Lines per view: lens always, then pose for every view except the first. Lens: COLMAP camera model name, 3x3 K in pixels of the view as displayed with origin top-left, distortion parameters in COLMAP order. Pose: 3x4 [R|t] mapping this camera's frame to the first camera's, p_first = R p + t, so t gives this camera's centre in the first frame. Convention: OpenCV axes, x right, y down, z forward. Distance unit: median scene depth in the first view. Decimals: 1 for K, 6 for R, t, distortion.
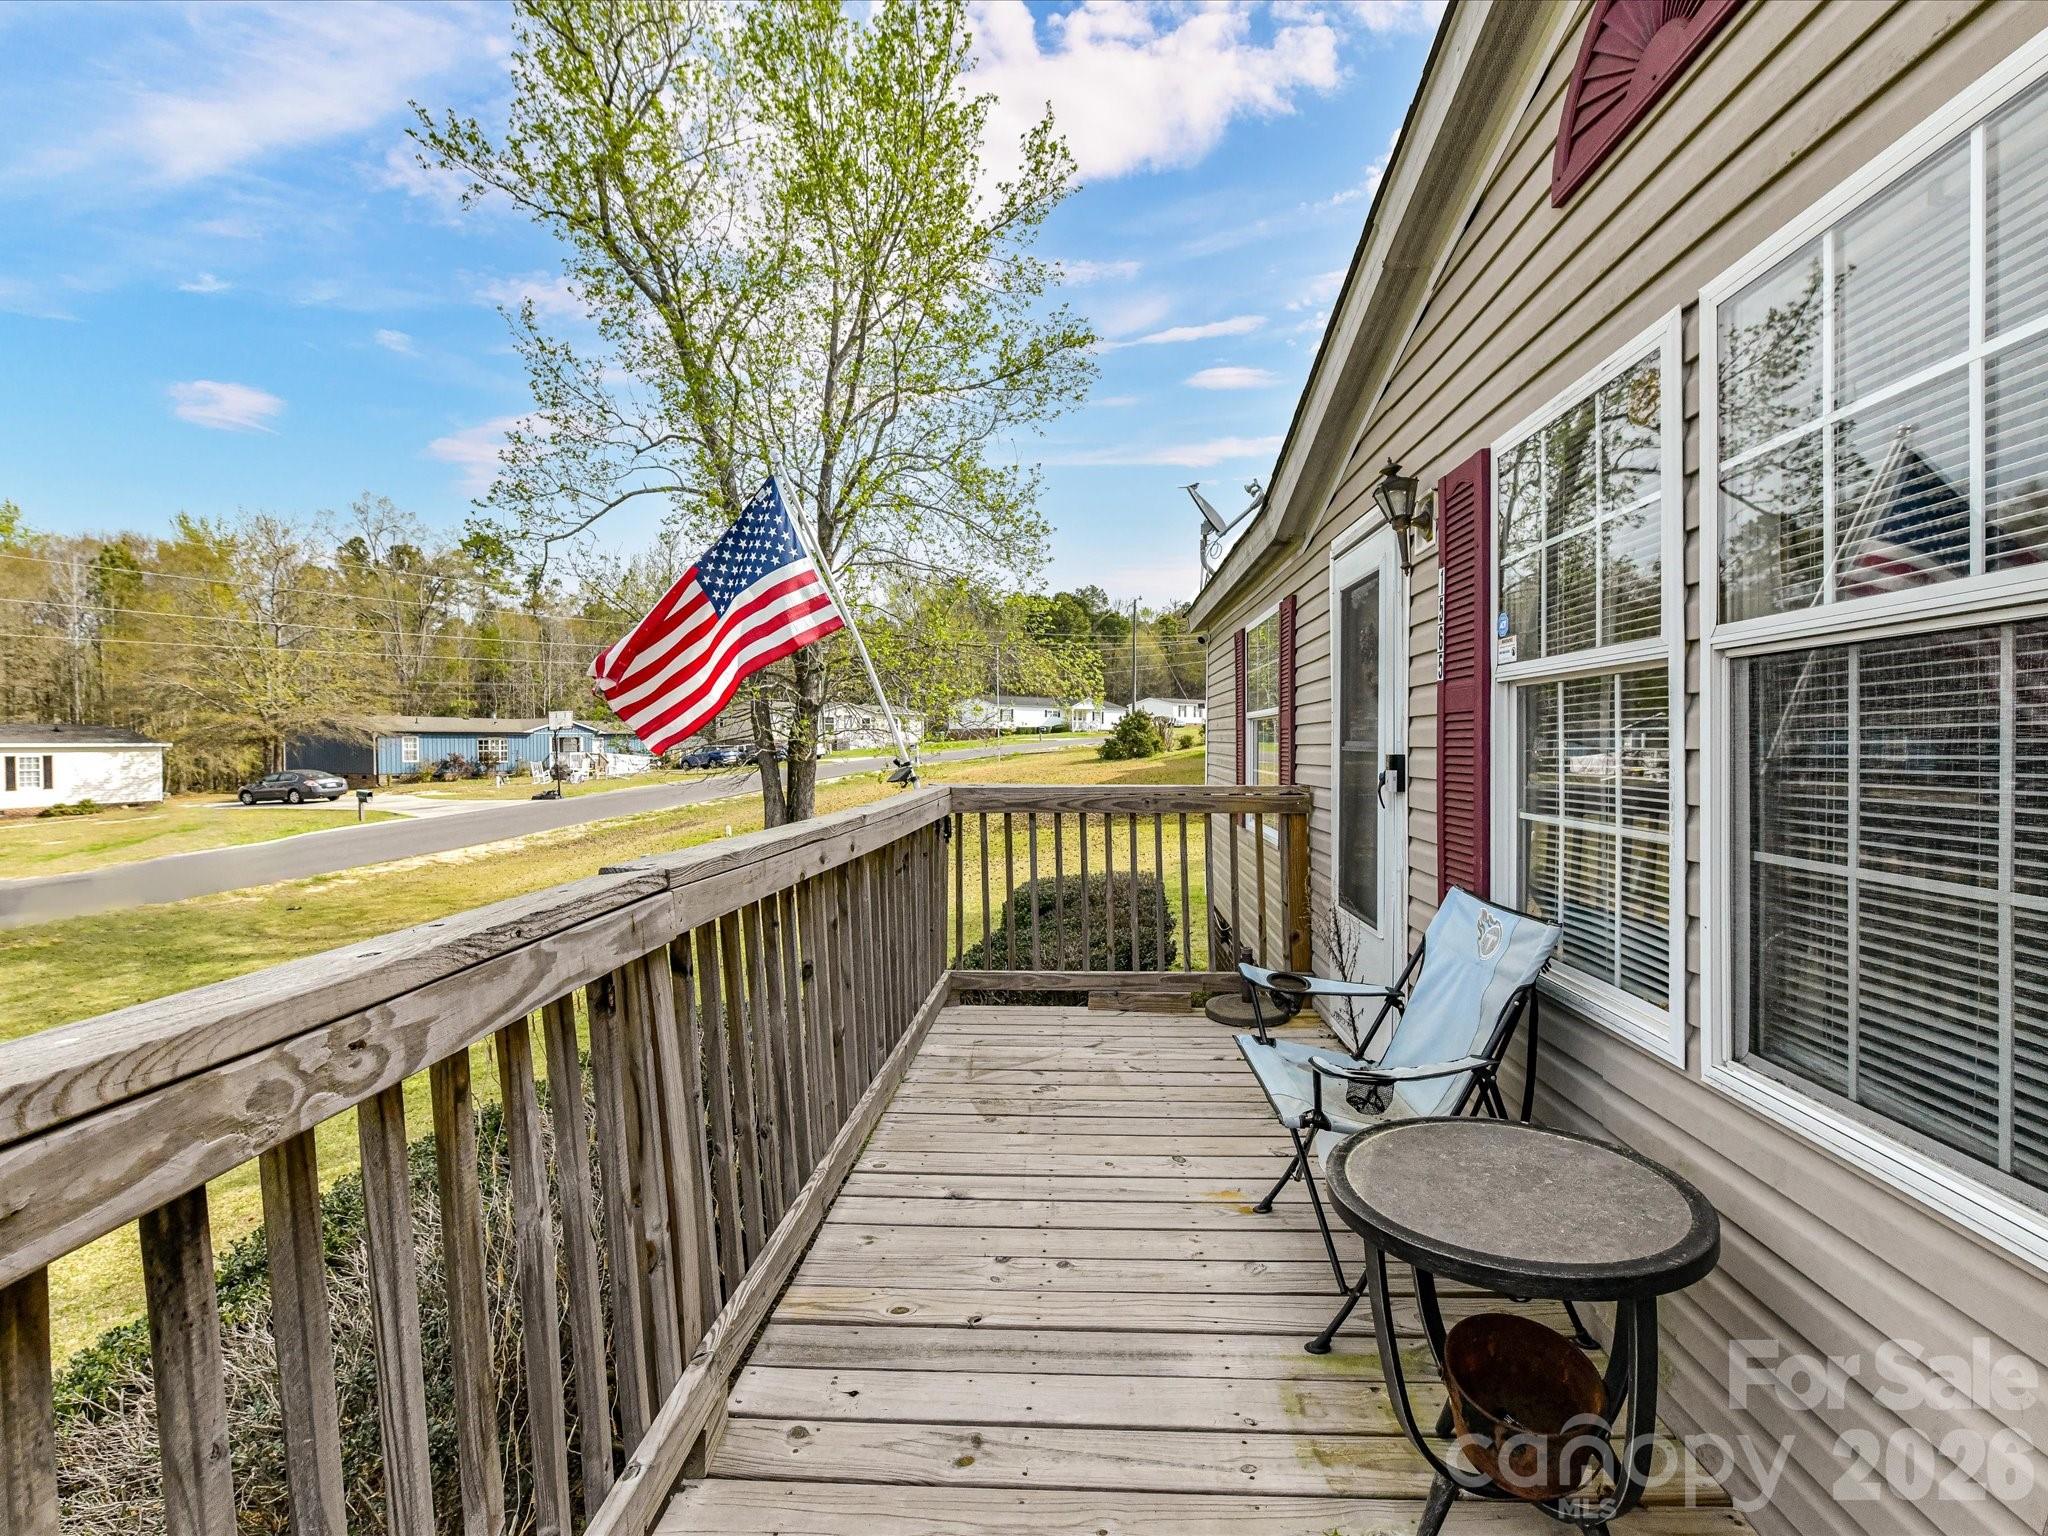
lens RADIAL K [[921.0, 0, 1024.2], [0, 921.0, 736.8], [0, 0, 1]] dist [0.003240, -0.000249]
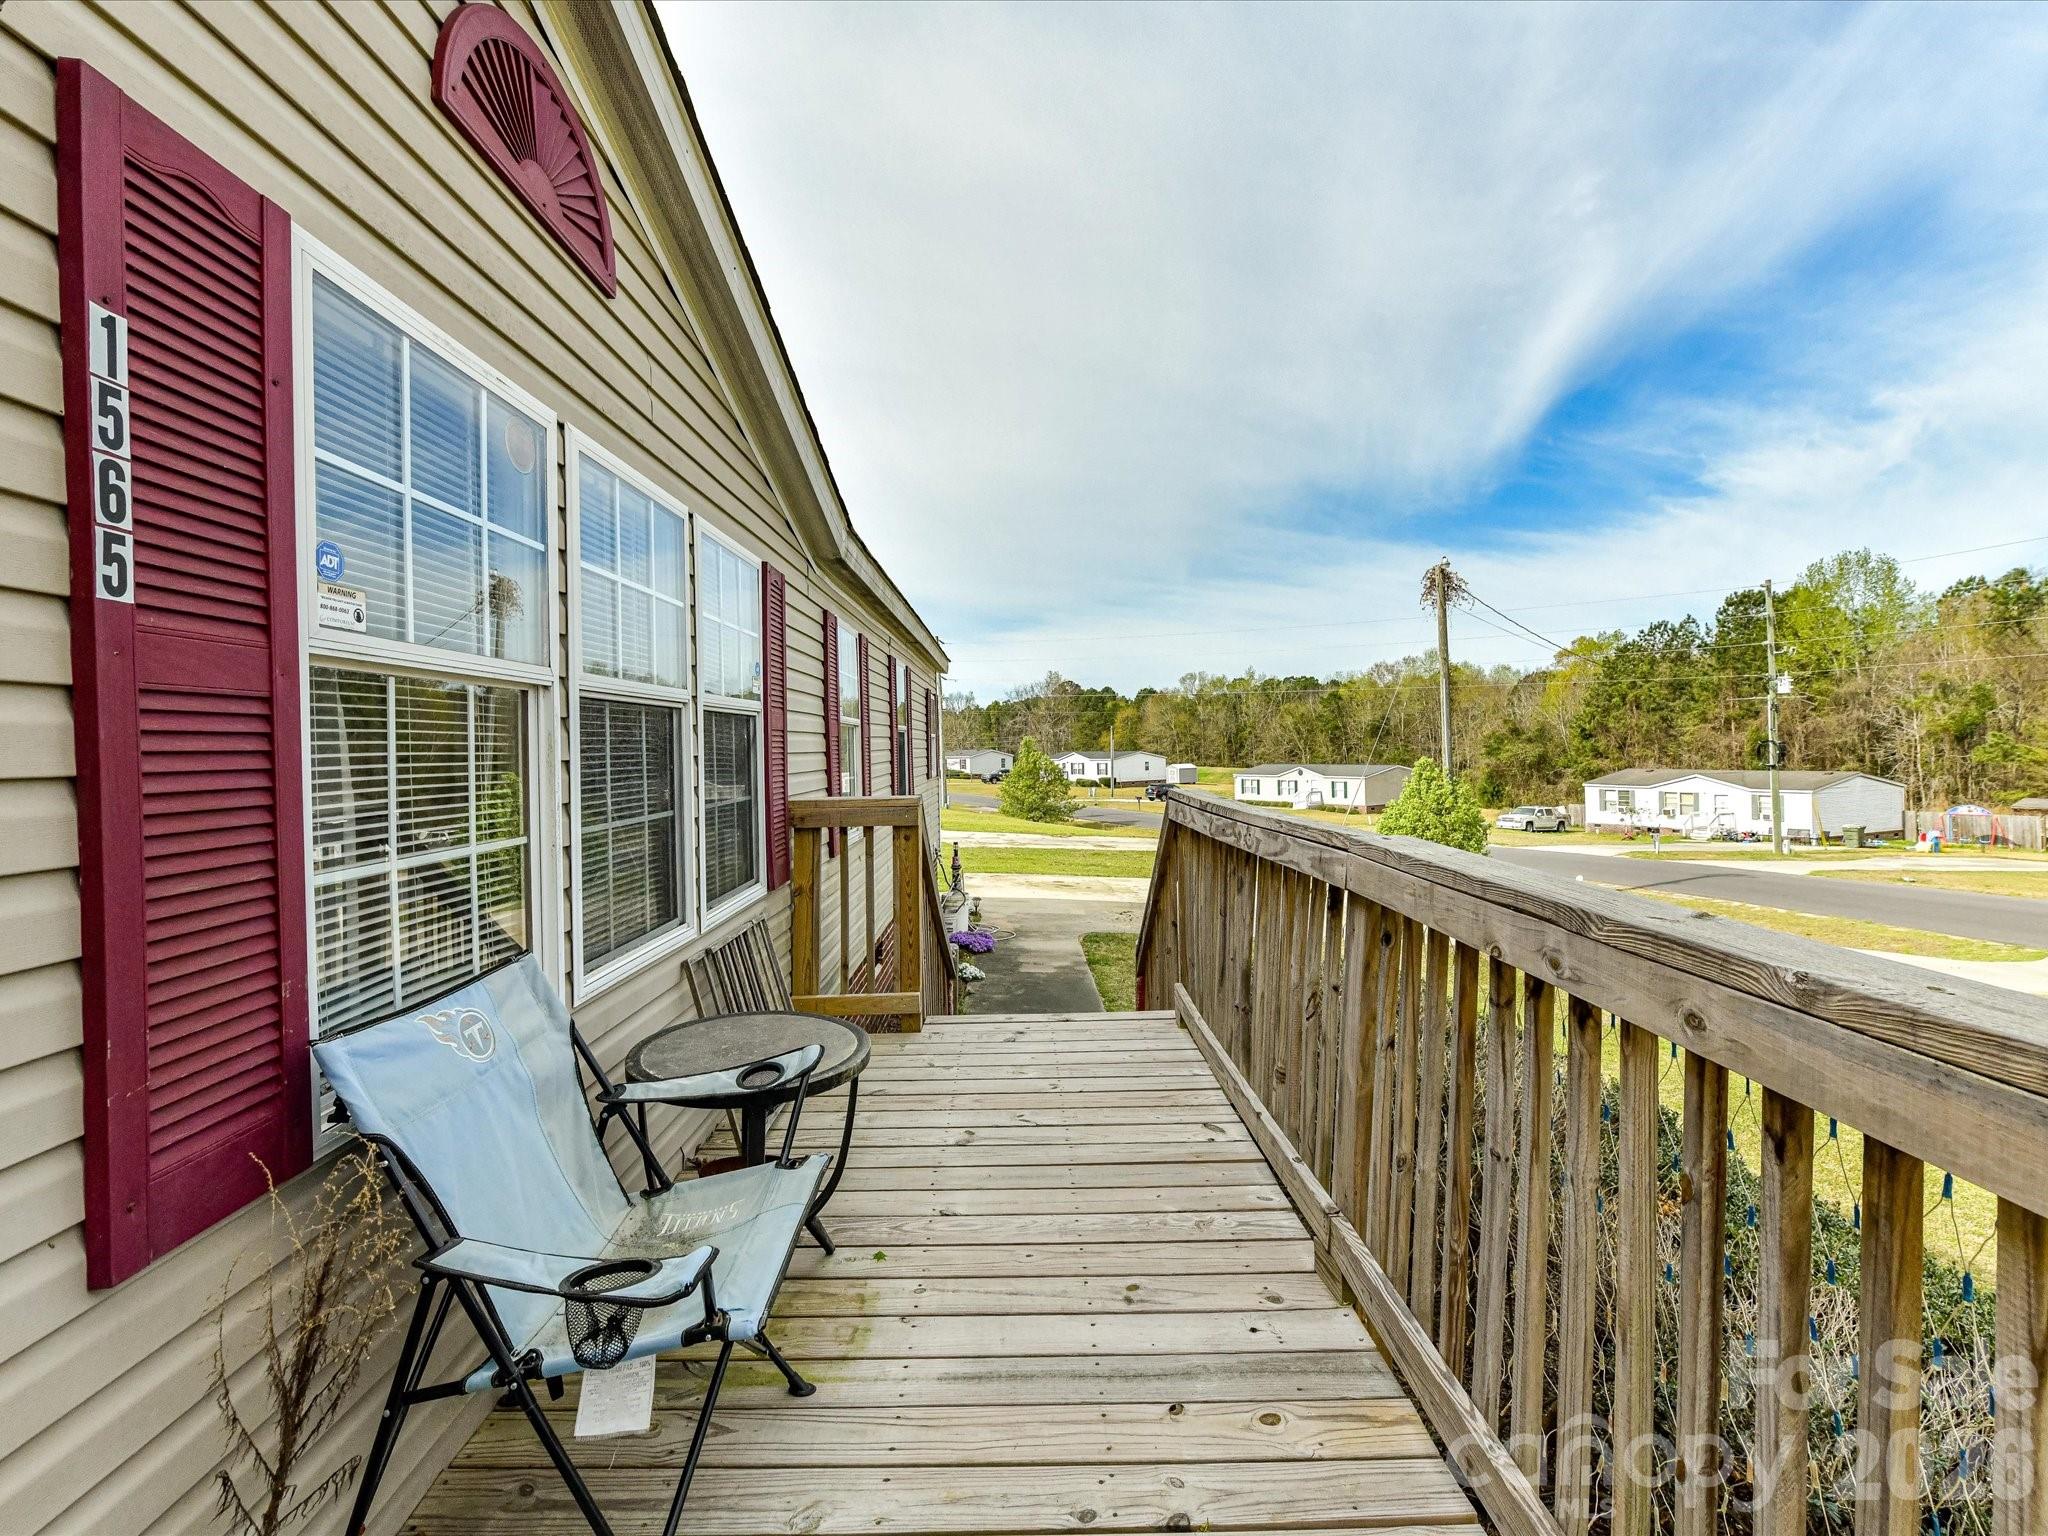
lens RADIAL K [[921.0, 0, 1024.2], [0, 921.0, 736.8], [0, 0, 1]] dist [0.003240, -0.000249]
pose [[-0.996078, 0.022697, -0.085521, 0.159000], [0.024604, 0.999470, -0.021304, 0.019899], [0.084992, -0.023325, -0.996109, 1.994746]]
